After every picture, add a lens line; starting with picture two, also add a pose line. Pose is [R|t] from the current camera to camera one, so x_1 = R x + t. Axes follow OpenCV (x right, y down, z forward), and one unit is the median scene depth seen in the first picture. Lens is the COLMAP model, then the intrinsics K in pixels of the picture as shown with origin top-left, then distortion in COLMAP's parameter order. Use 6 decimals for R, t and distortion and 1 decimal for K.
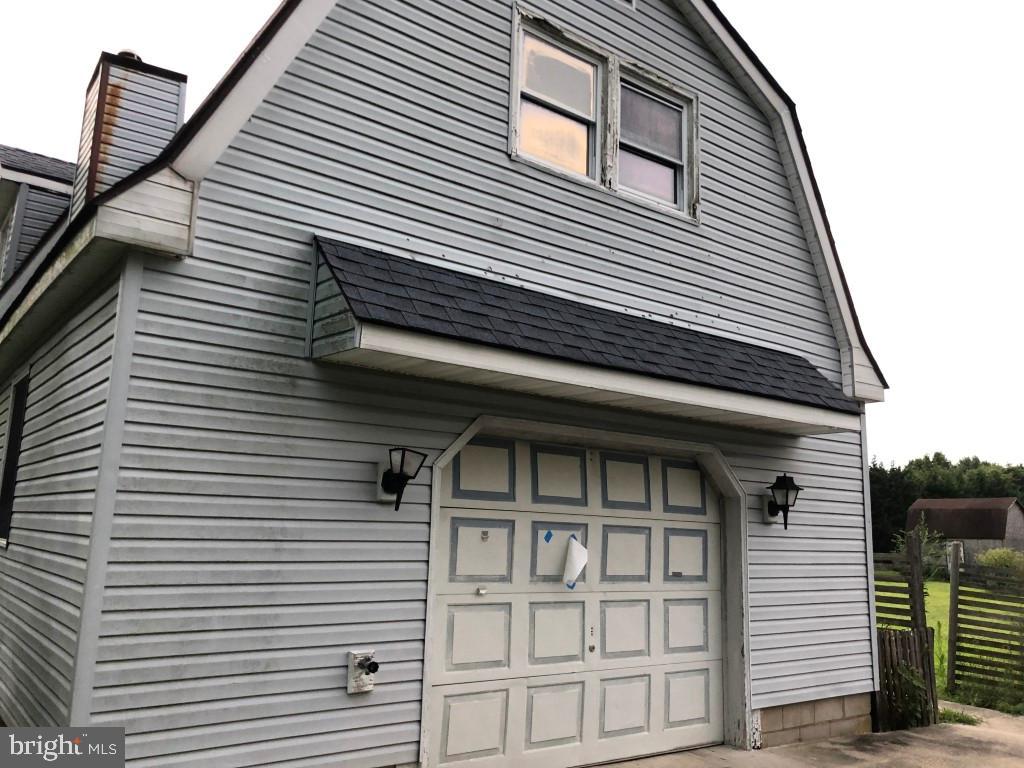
lens RADIAL K [[822.7, 0, 511.4], [0, 822.7, 379.0], [0, 0, 1]] dist [0.035072, -0.009008]
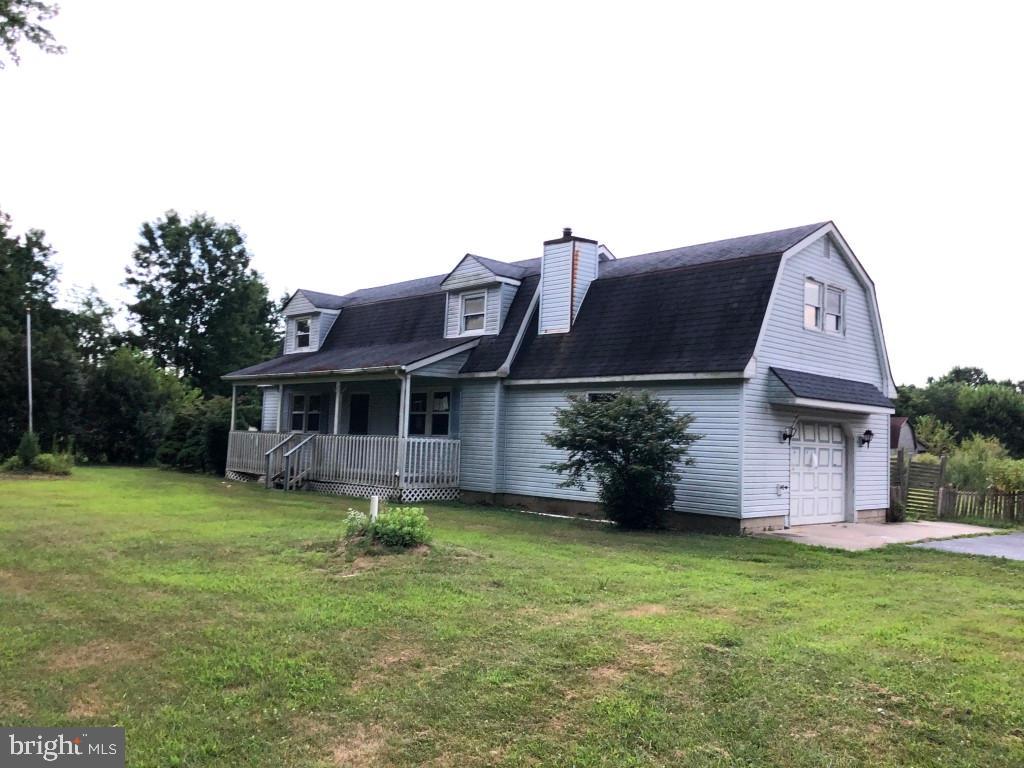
lens RADIAL K [[852.8, 0, 511.4], [0, 852.8, 391.2], [0, 0, 1]] dist [0.005848, -0.007661]
pose [[0.992164, 0.008677, 0.124643, -1.262479], [-0.023875, 0.992369, 0.120968, -0.342537], [-0.122642, -0.122995, 0.984800, -1.718041]]
